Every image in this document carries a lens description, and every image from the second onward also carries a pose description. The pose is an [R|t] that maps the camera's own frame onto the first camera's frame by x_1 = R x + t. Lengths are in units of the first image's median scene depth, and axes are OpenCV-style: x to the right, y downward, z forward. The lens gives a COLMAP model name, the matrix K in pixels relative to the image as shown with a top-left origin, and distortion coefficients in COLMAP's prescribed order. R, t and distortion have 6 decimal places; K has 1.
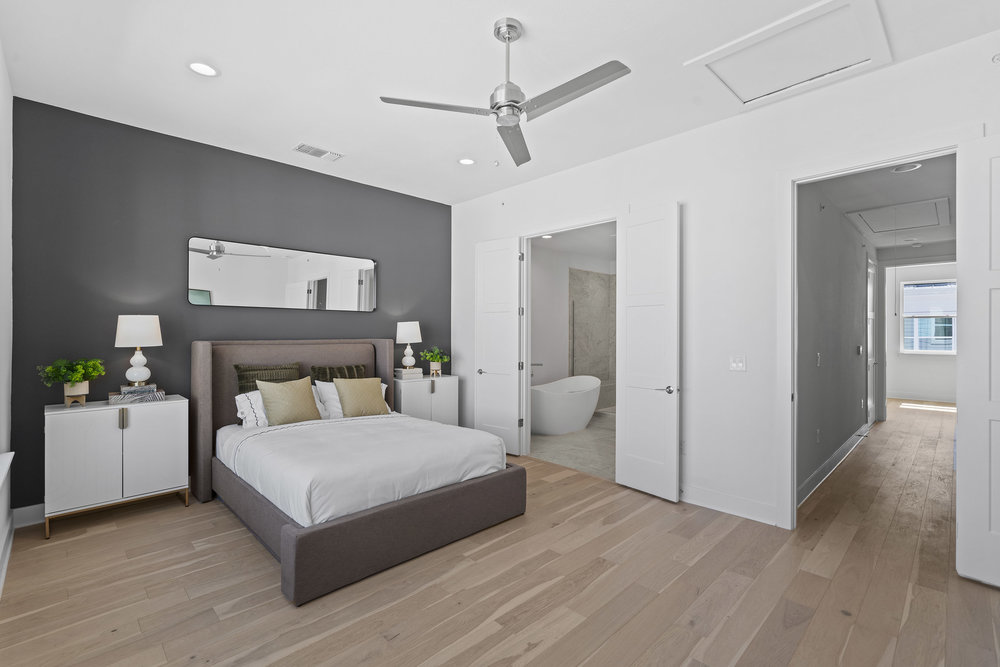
lens RADIAL K [[453.1, 0, 499.4], [0, 453.1, 335.2], [0, 0, 1]] dist [-0.007067, 0.002590]
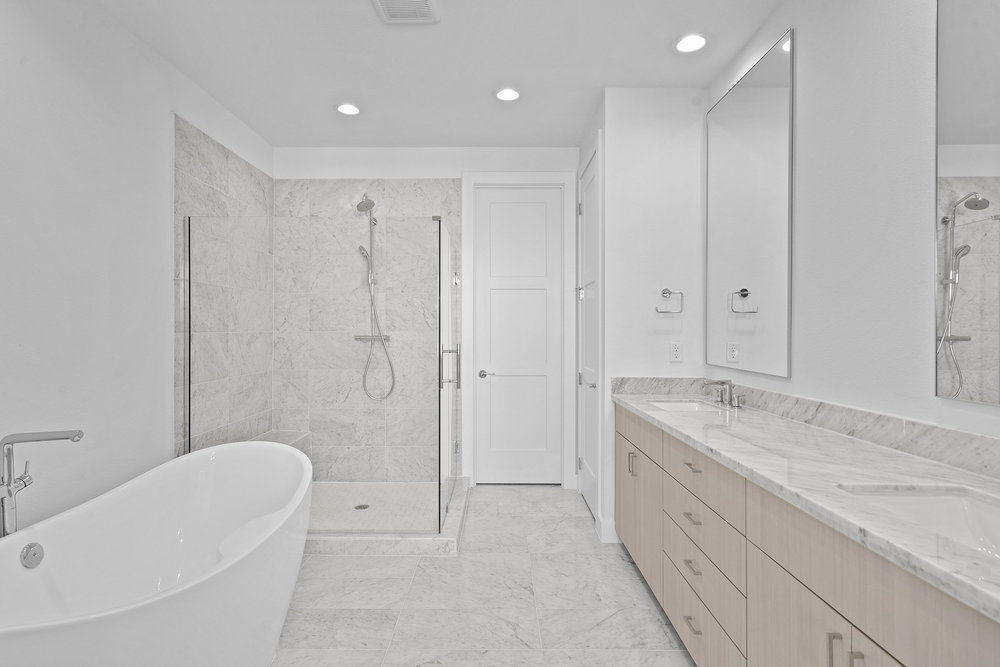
lens RADIAL K [[533.8, 0, 499.6], [0, 533.8, 332.3], [0, 0, 1]] dist [0.007491, 0.000991]
pose [[0.700802, -0.002645, 0.713351, 0.040795], [-0.004453, 0.999957, 0.008082, 0.005075], [-0.713342, -0.008840, 0.700760, 0.548687]]
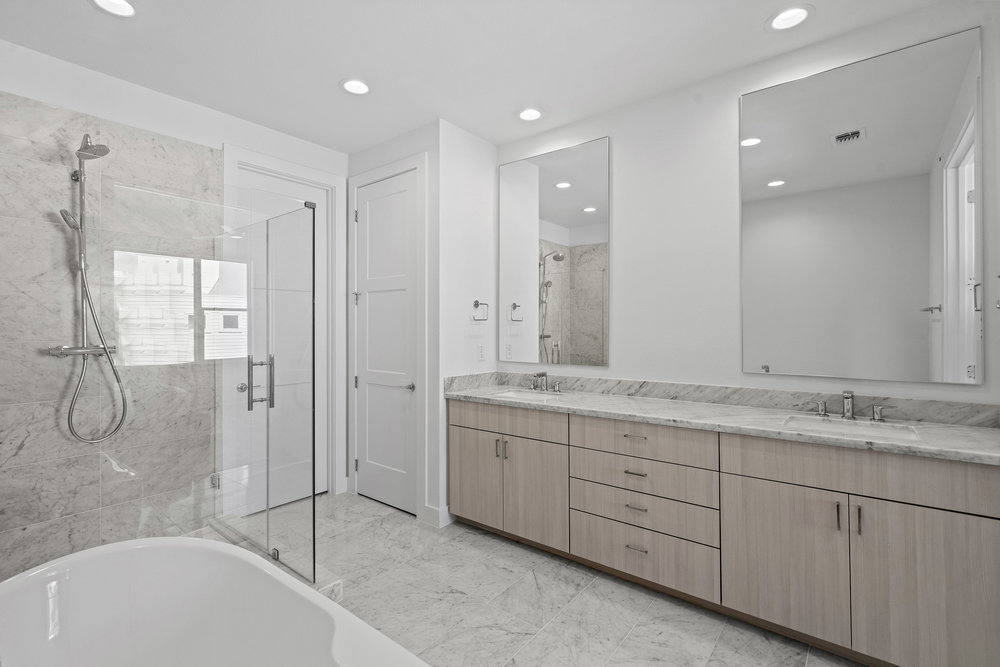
lens RADIAL K [[453.1, 0, 500.6], [0, 453.1, 326.7], [0, 0, 1]] dist [-0.007067, 0.002590]
pose [[-0.118861, 0.000884, 0.992911, 0.000041], [-0.003809, 0.999992, -0.001347, -0.001166], [-0.992904, -0.003942, -0.118856, 0.779392]]
